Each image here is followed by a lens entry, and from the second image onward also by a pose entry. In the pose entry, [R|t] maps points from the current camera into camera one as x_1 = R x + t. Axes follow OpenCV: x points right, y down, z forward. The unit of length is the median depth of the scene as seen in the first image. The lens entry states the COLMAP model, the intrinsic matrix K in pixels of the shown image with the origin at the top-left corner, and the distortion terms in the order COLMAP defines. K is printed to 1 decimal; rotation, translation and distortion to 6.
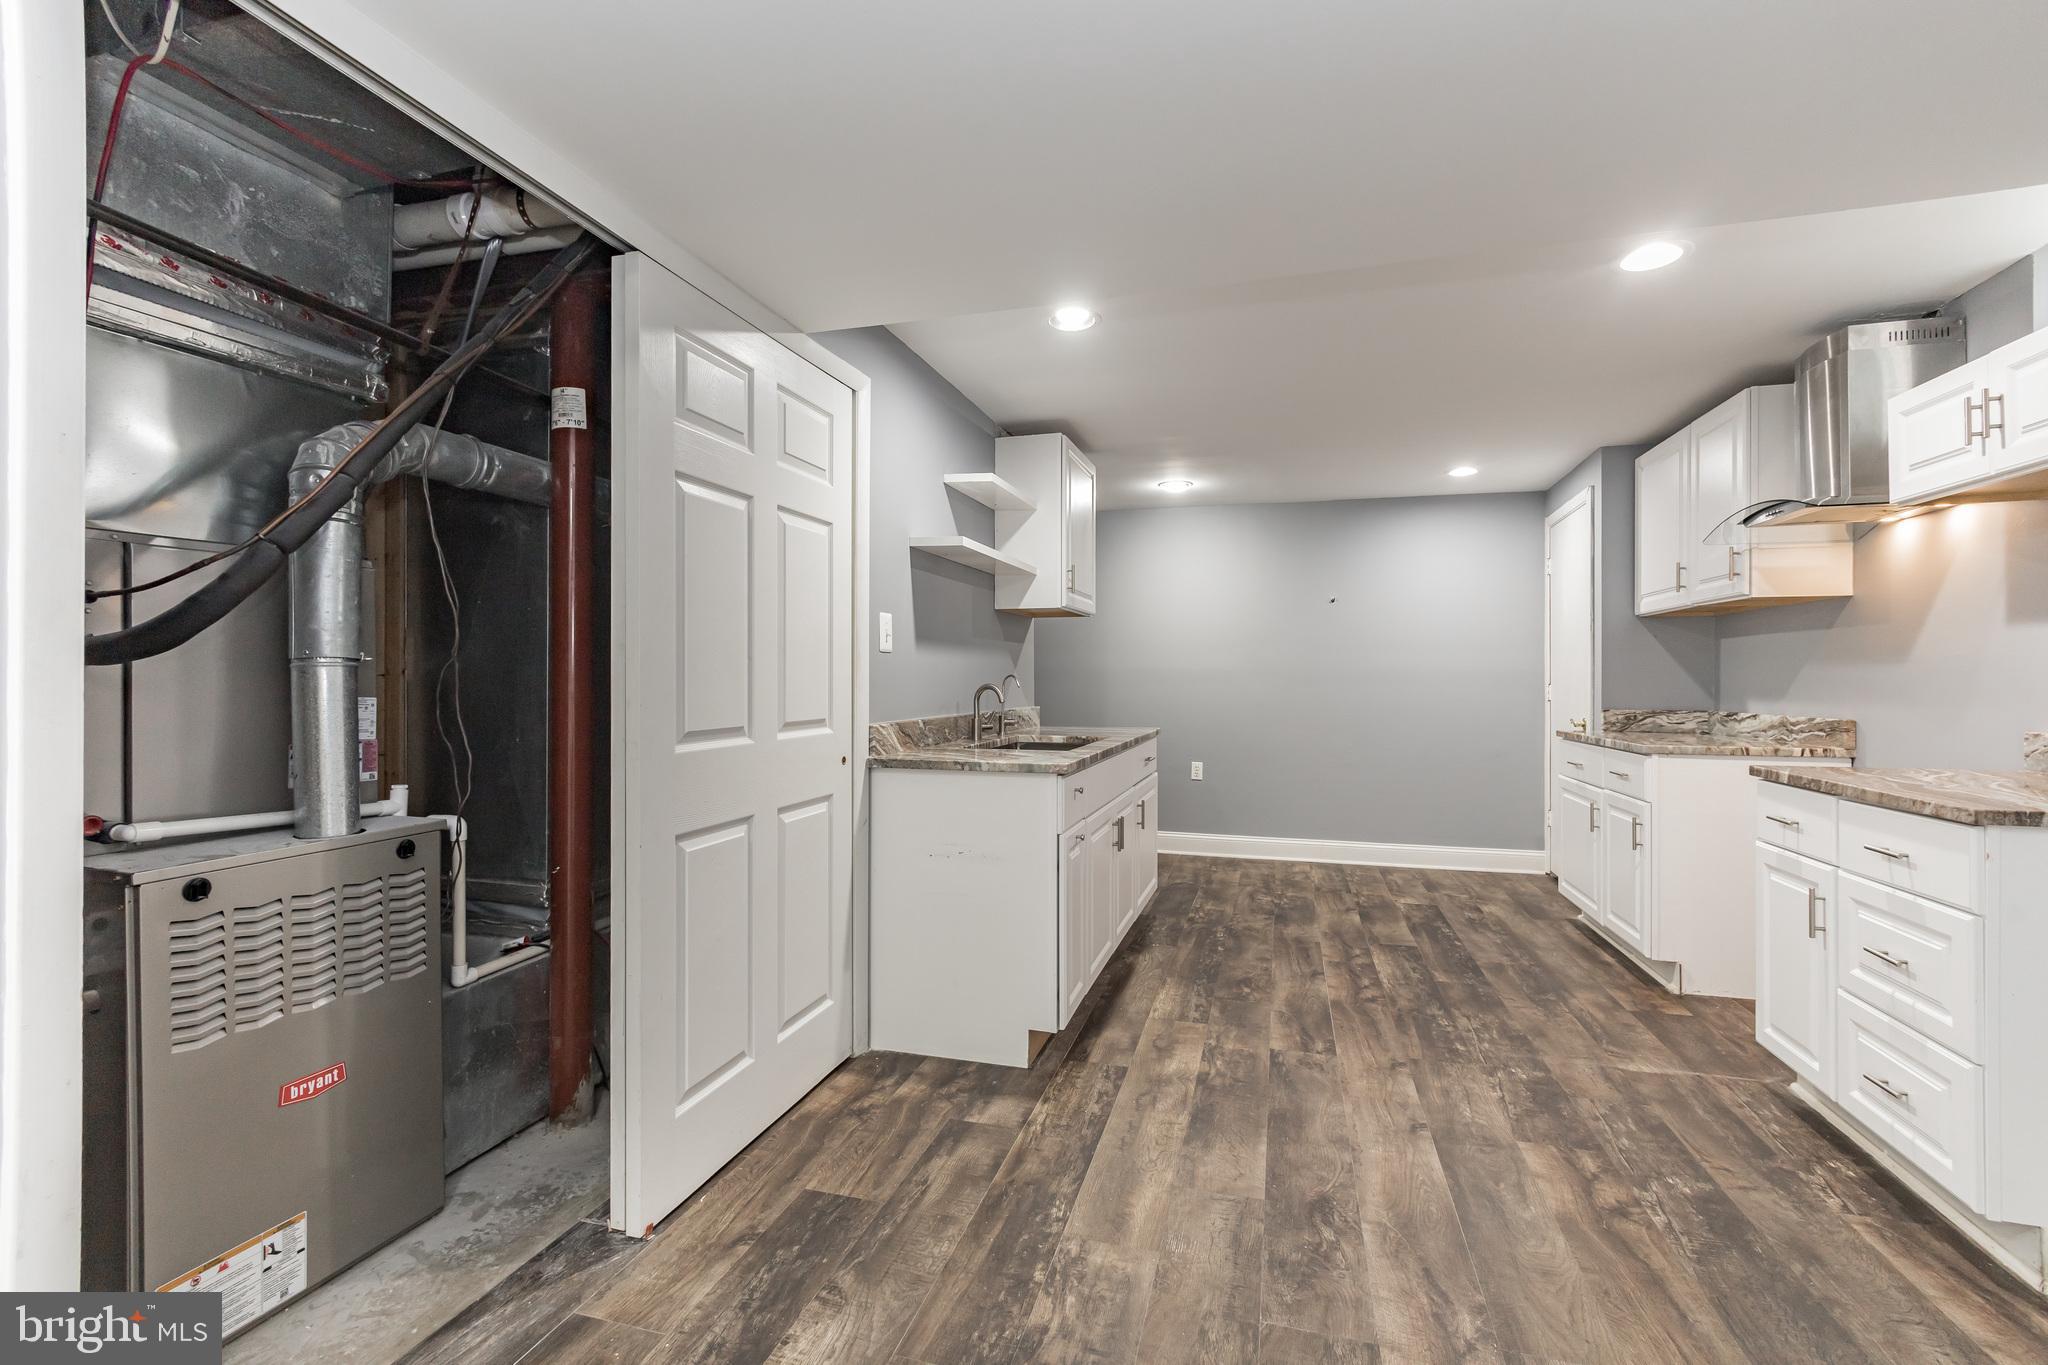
lens RADIAL K [[909.0, 0, 1021.7], [0, 909.0, 680.2], [0, 0, 1]] dist [-0.000556, -0.000019]
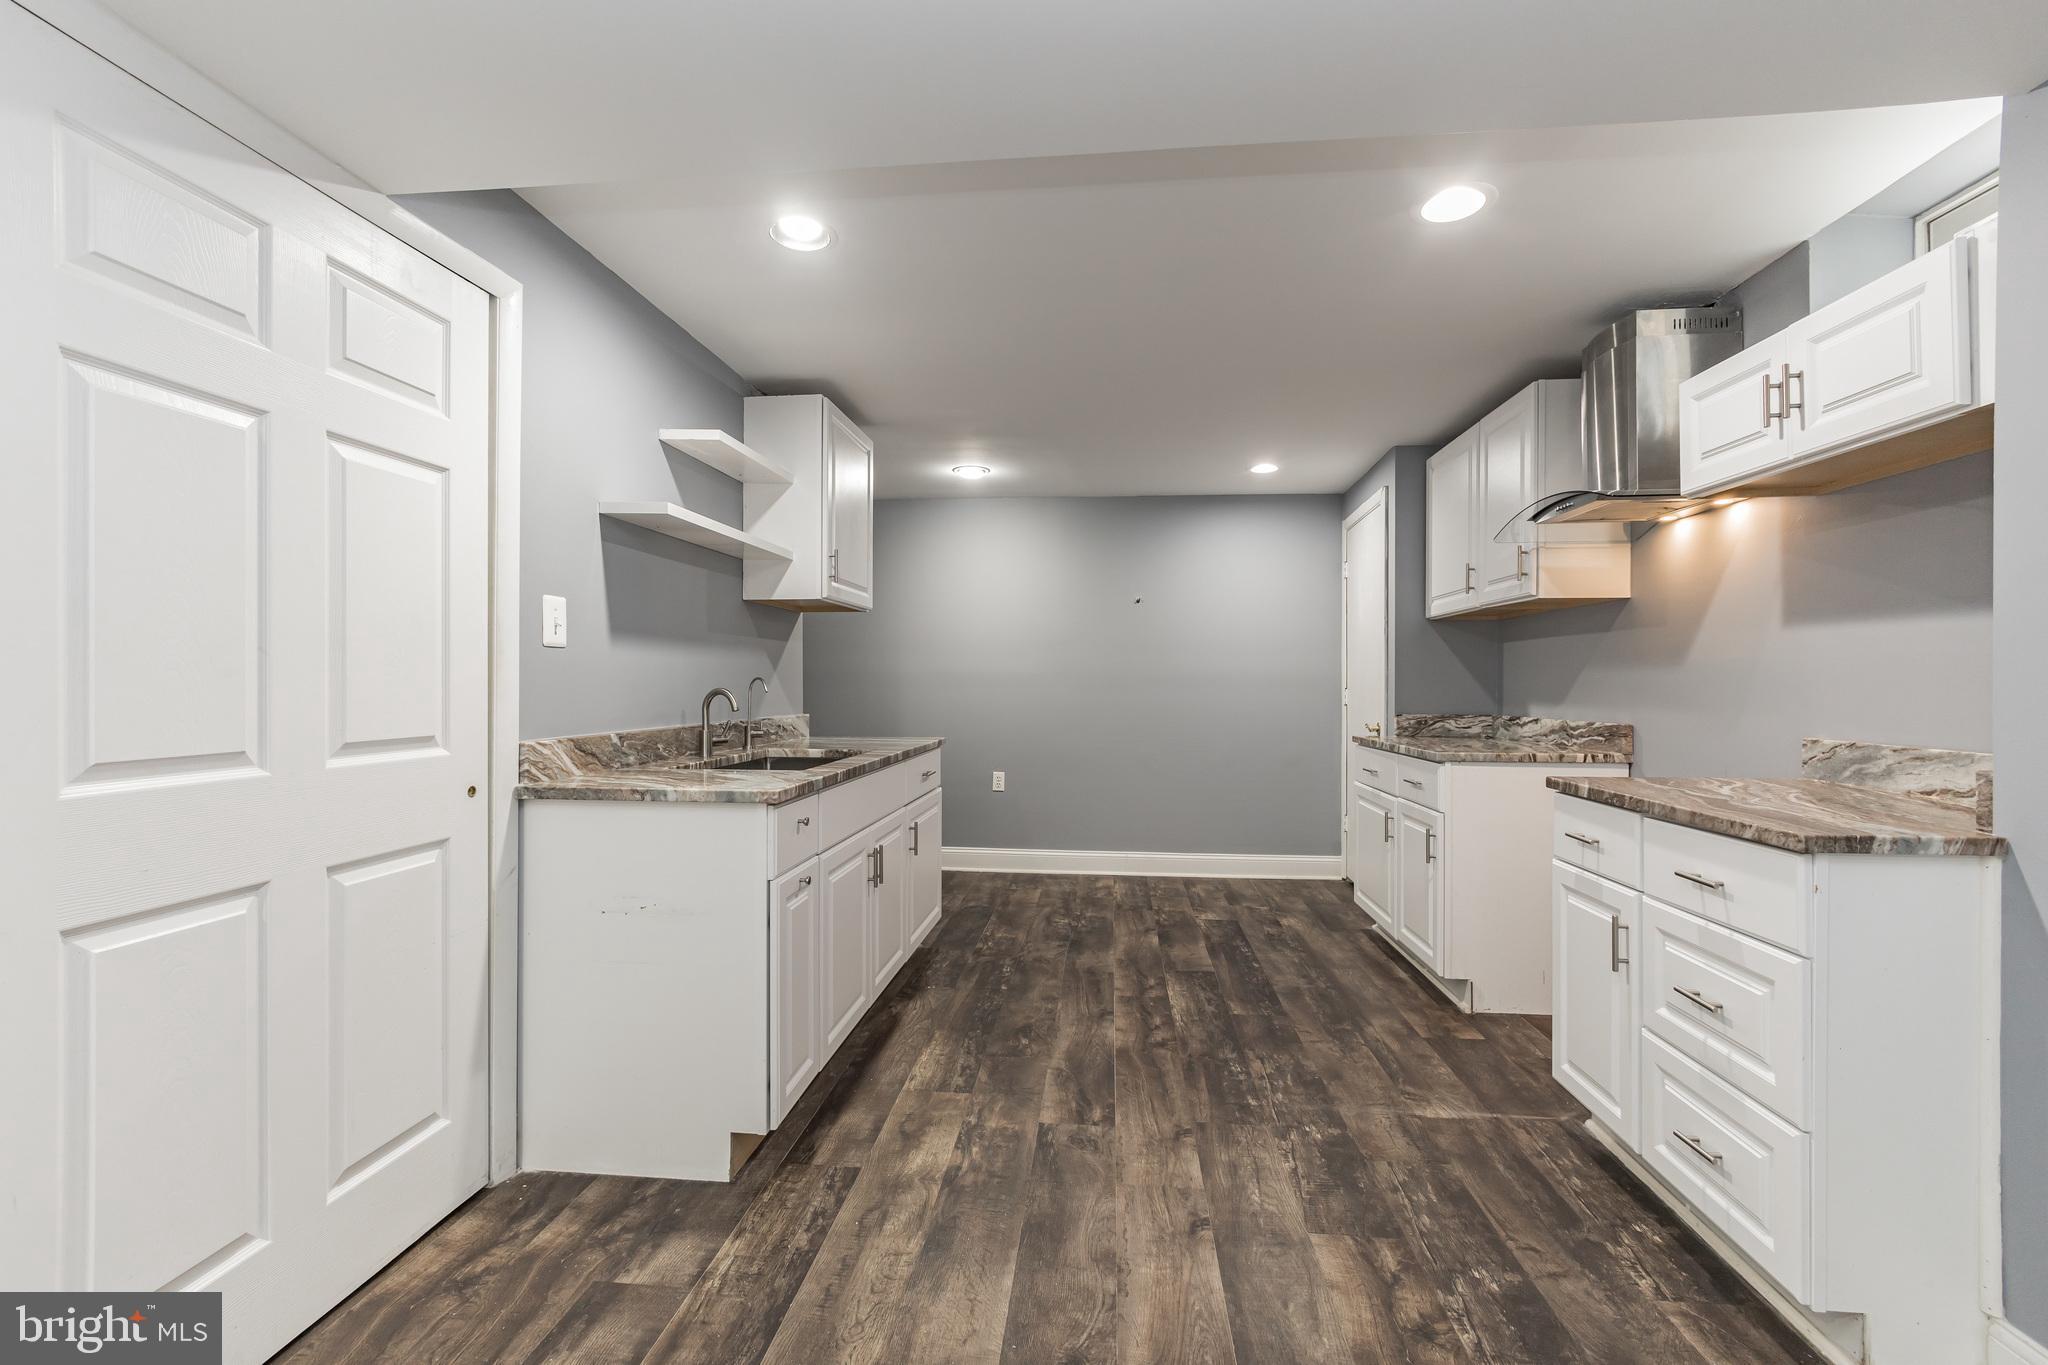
lens RADIAL K [[904.8, 0, 1022.9], [0, 904.8, 690.0], [0, 0, 1]] dist [-0.000476, 0.000135]
pose [[0.983240, -0.000801, 0.182316, 0.104502], [-0.000236, 0.999984, 0.005663, 0.001109], [-0.182318, -0.005611, 0.983224, 0.180888]]
